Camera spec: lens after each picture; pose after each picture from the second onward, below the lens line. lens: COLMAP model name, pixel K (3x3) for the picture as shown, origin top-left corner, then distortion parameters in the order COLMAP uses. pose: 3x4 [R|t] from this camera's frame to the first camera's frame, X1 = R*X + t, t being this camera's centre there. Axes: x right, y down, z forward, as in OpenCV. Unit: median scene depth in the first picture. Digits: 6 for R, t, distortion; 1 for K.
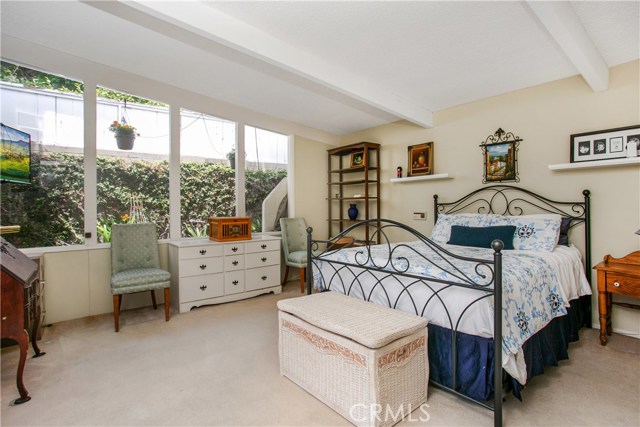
lens RADIAL K [[314.8, 0, 317.8], [0, 314.8, 207.3], [0, 0, 1]] dist [-0.072071, 0.039162]
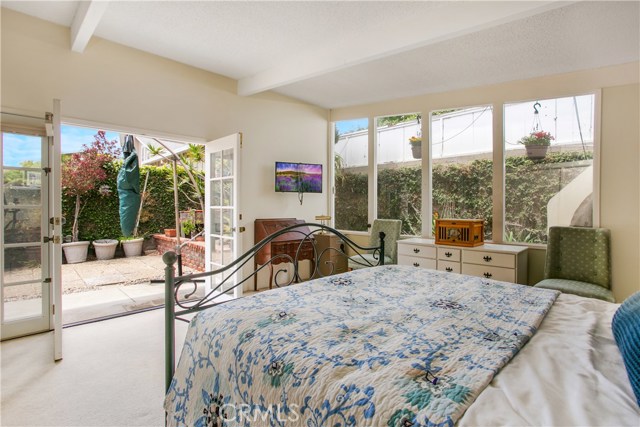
lens RADIAL K [[314.8, 0, 317.8], [0, 314.8, 207.3], [0, 0, 1]] dist [-0.072071, 0.039162]
pose [[0.091357, 0.013382, -0.995728, 0.458071], [-0.011127, 0.999861, 0.012416, -0.007137], [0.995756, 0.009946, 0.091493, 0.416314]]
